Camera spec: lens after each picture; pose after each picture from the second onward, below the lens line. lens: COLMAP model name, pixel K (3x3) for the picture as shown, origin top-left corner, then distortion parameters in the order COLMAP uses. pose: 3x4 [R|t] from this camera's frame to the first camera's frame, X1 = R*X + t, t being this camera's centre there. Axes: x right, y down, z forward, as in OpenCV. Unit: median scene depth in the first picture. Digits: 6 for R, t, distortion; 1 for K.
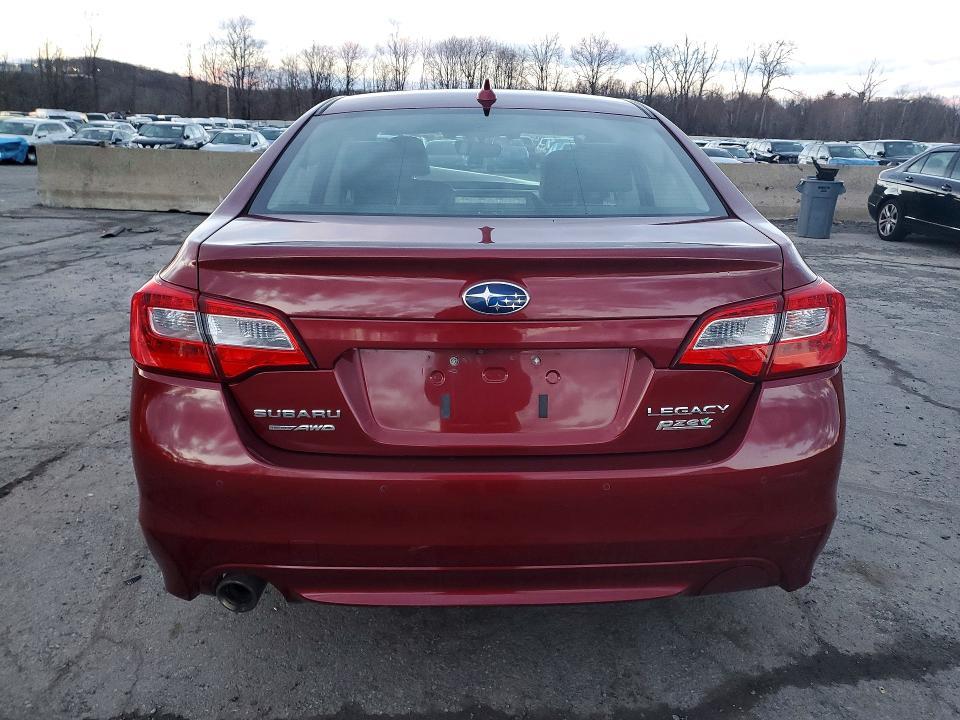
lens RADIAL K [[758.2, 0, 480.0], [0, 758.2, 360.0], [0, 0, 1]] dist [0.014232, 0.006681]
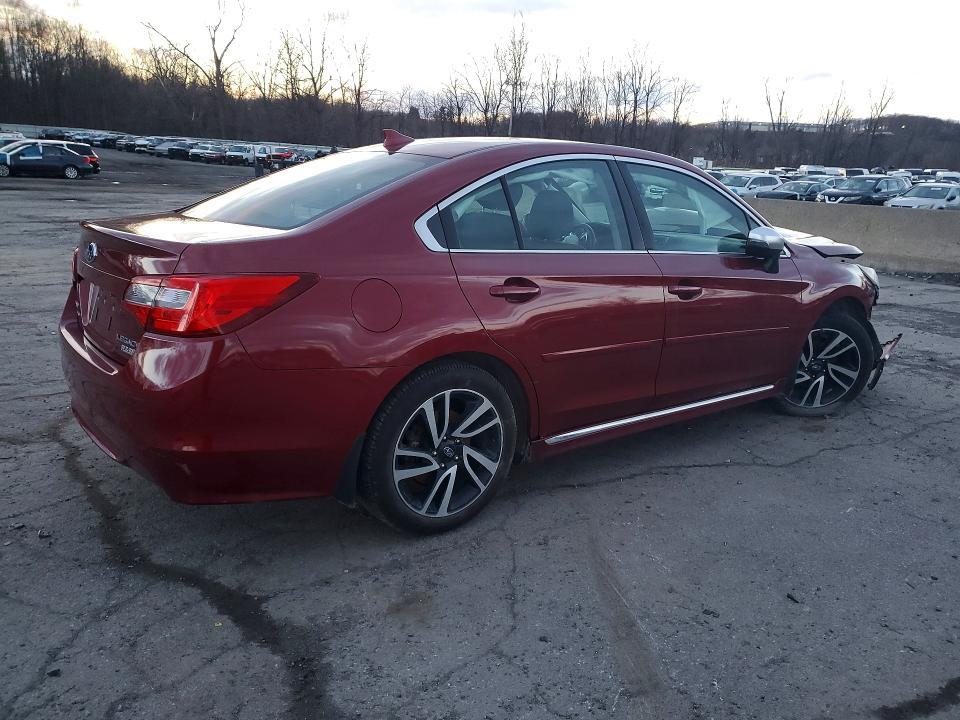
lens RADIAL K [[758.2, 0, 480.0], [0, 758.2, 360.0], [0, 0, 1]] dist [0.014232, 0.006681]
pose [[0.575508, 0.191507, -0.795057, 1.319164], [-0.245221, 0.967870, 0.055628, -0.104702], [0.780165, 0.162951, 0.603978, 0.440505]]
